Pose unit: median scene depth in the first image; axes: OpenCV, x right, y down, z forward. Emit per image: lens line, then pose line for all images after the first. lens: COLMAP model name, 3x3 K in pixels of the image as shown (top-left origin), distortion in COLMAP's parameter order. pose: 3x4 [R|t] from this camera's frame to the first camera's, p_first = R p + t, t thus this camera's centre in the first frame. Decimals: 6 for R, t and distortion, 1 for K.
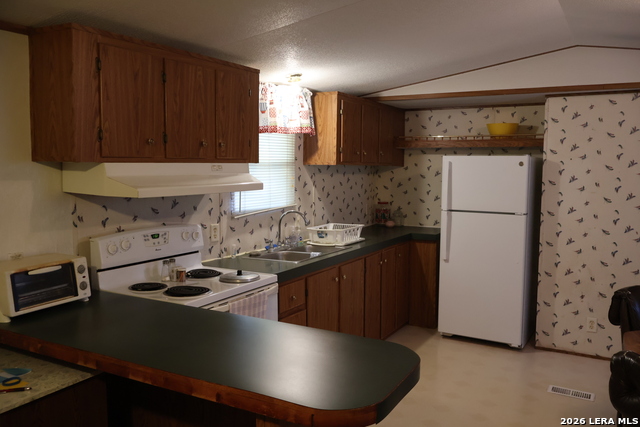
lens RADIAL K [[538.6, 0, 319.2], [0, 538.6, 211.3], [0, 0, 1]] dist [-0.005277, 0.018737]
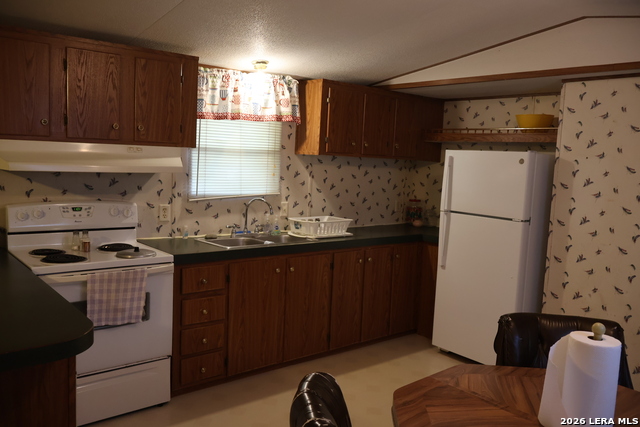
lens RADIAL K [[538.6, 0, 315.7], [0, 538.6, 210.3], [0, 0, 1]] dist [-0.005277, 0.018737]
pose [[0.933651, 0.070983, -0.351081, 0.378982], [-0.069588, 0.997438, 0.016607, -0.002698], [0.351360, 0.008926, 0.936198, 0.093999]]
